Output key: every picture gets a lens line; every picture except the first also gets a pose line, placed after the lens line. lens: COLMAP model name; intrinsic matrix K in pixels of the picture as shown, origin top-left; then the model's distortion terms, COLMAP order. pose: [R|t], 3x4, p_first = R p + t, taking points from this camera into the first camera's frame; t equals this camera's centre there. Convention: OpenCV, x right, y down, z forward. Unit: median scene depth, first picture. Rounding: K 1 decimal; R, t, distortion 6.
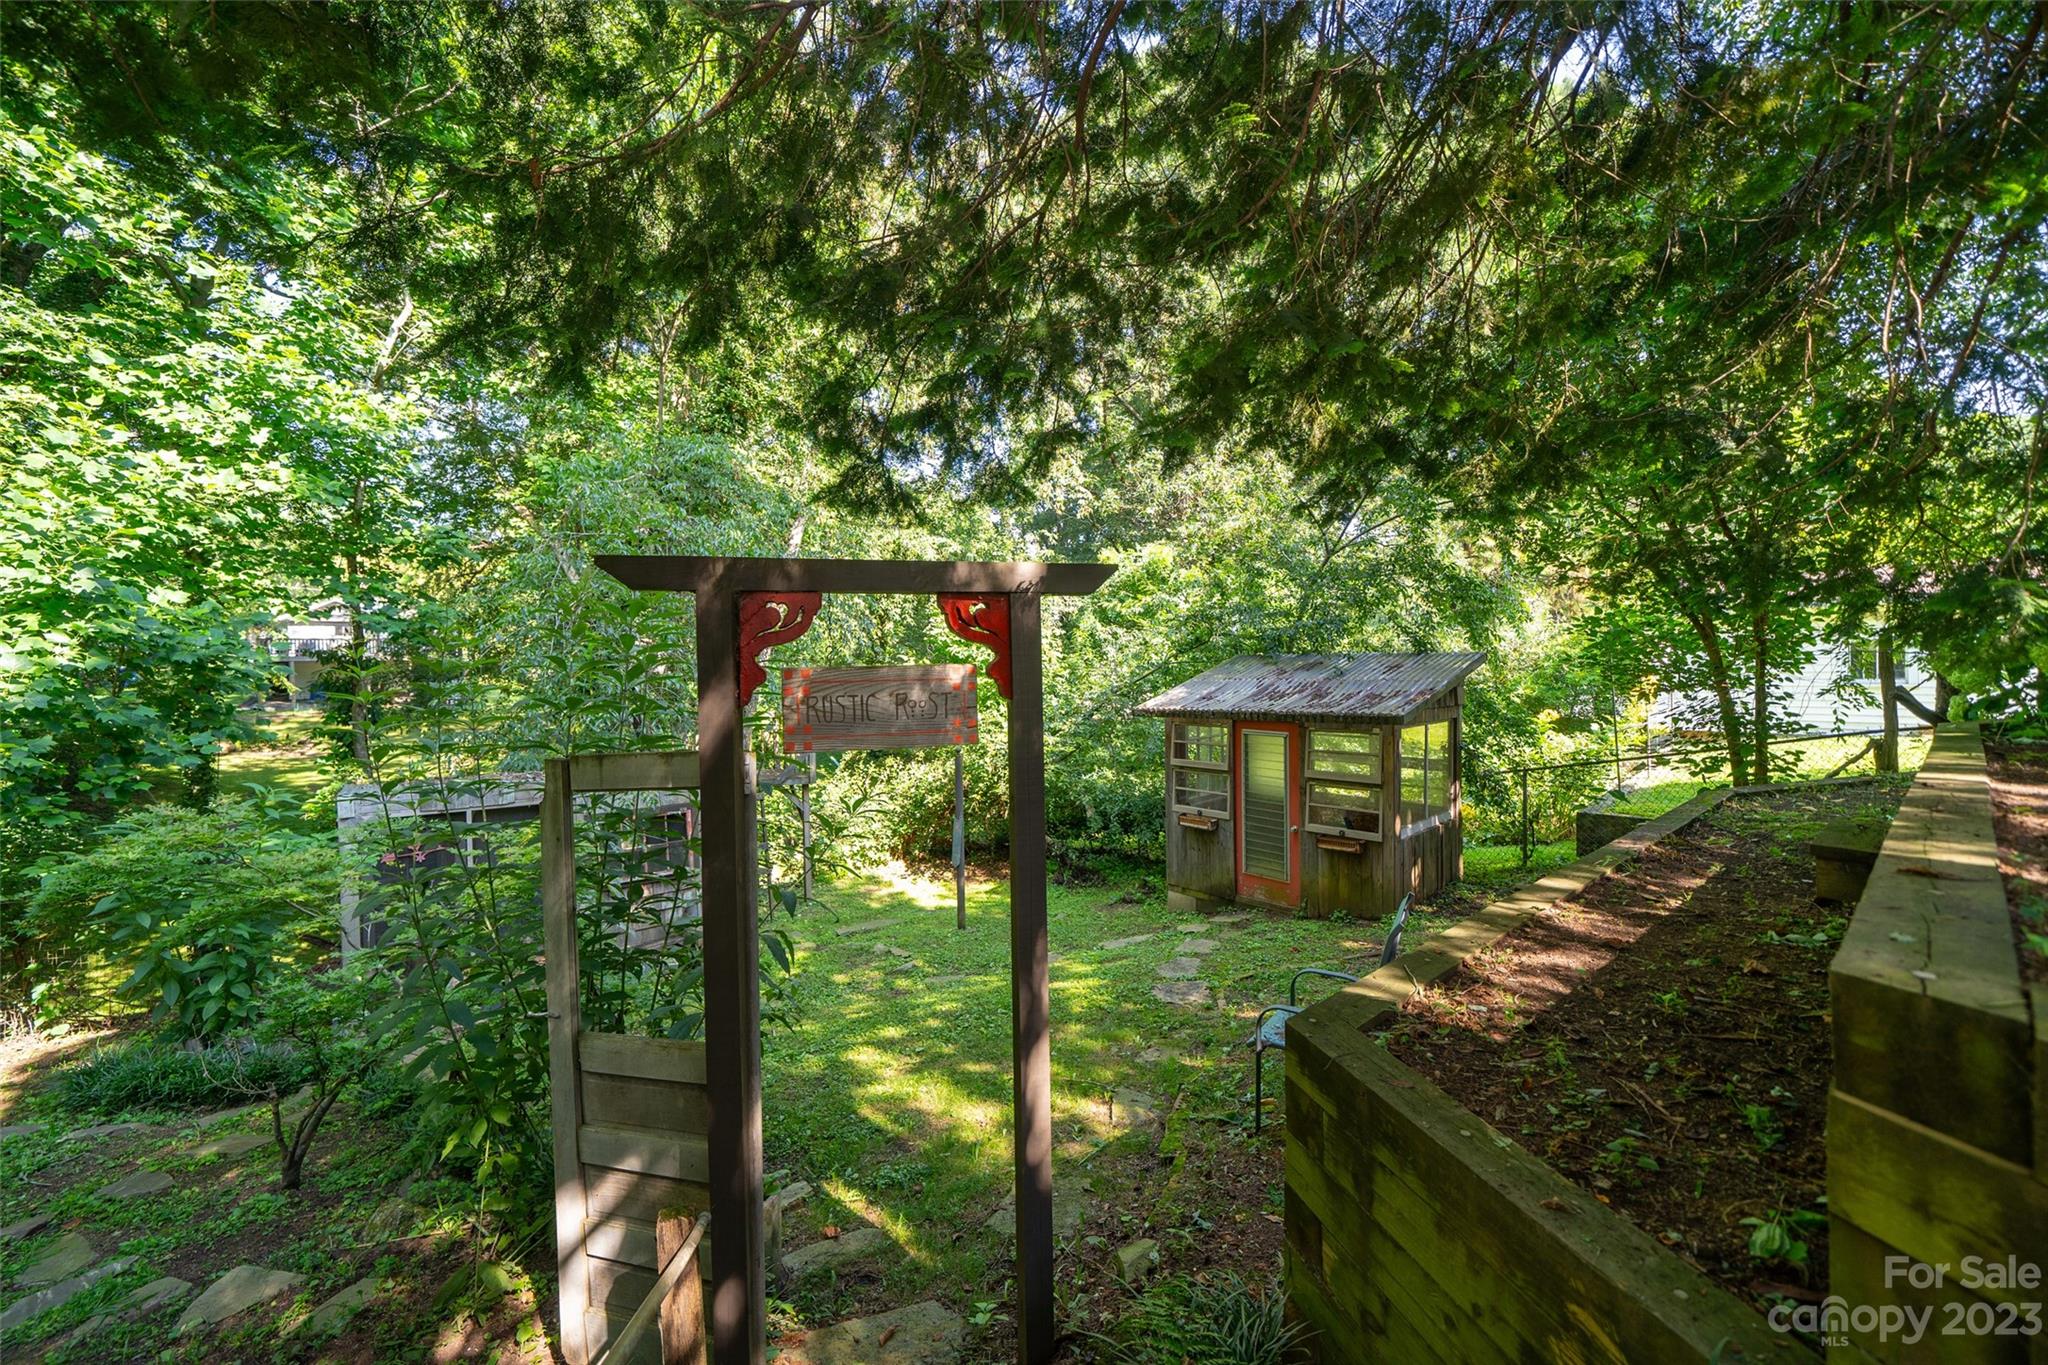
lens RADIAL K [[791.9, 0, 1030.4], [0, 791.9, 698.4], [0, 0, 1]] dist [-0.005055, 0.000052]
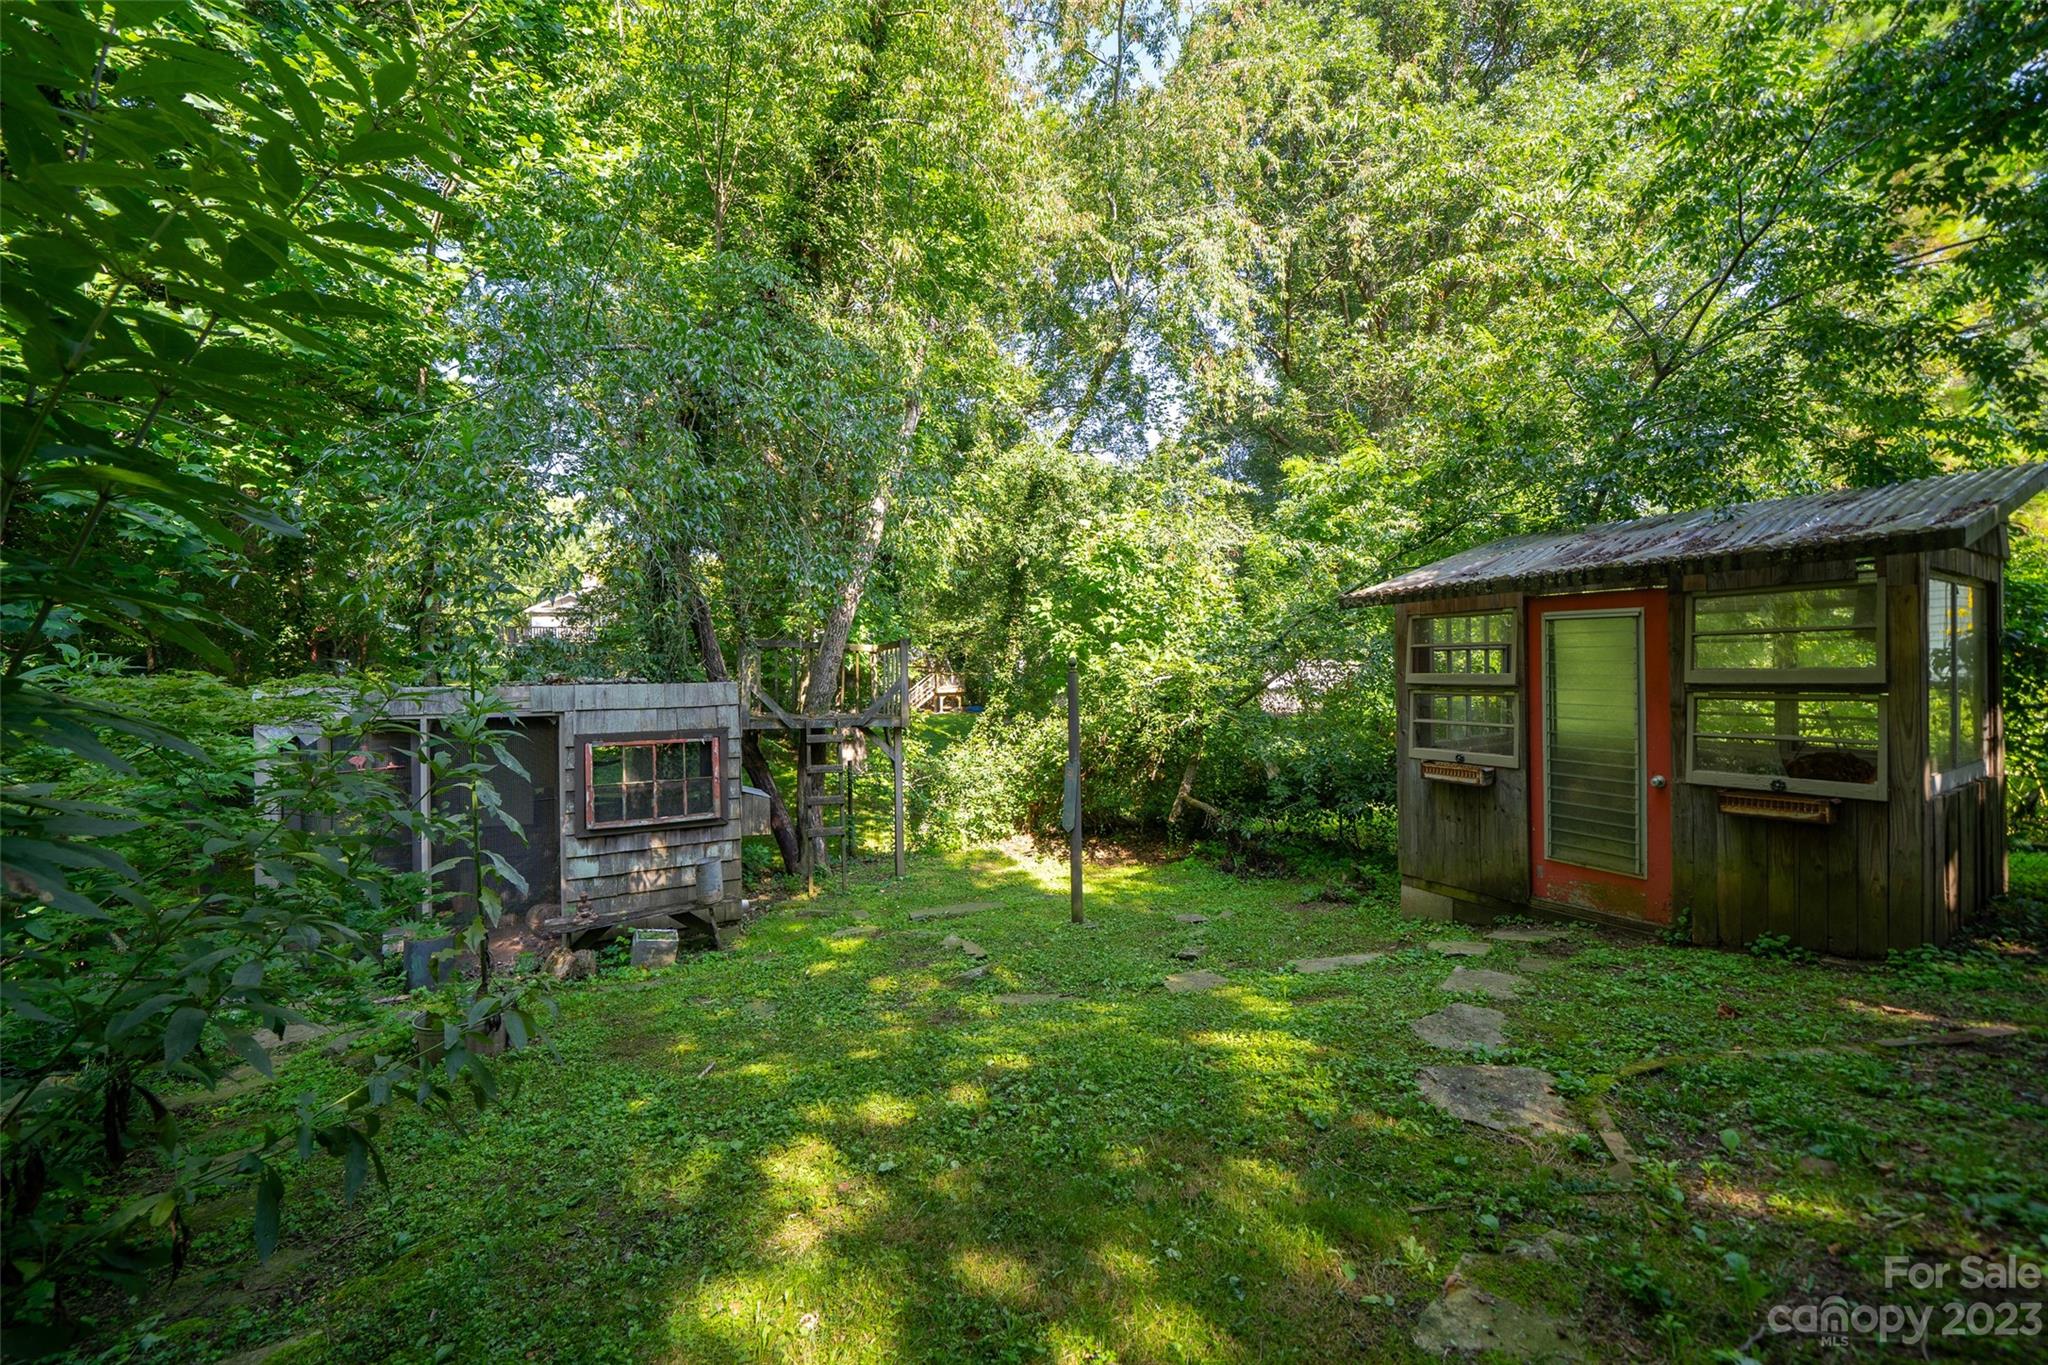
lens RADIAL K [[791.9, 0, 1018.3], [0, 791.9, 670.8], [0, 0, 1]] dist [-0.005055, 0.000052]
pose [[0.973191, -0.005870, -0.229924, 0.021619], [-0.000531, 0.999614, -0.027768, 0.092612], [0.229998, 0.027146, 0.972812, 0.319212]]
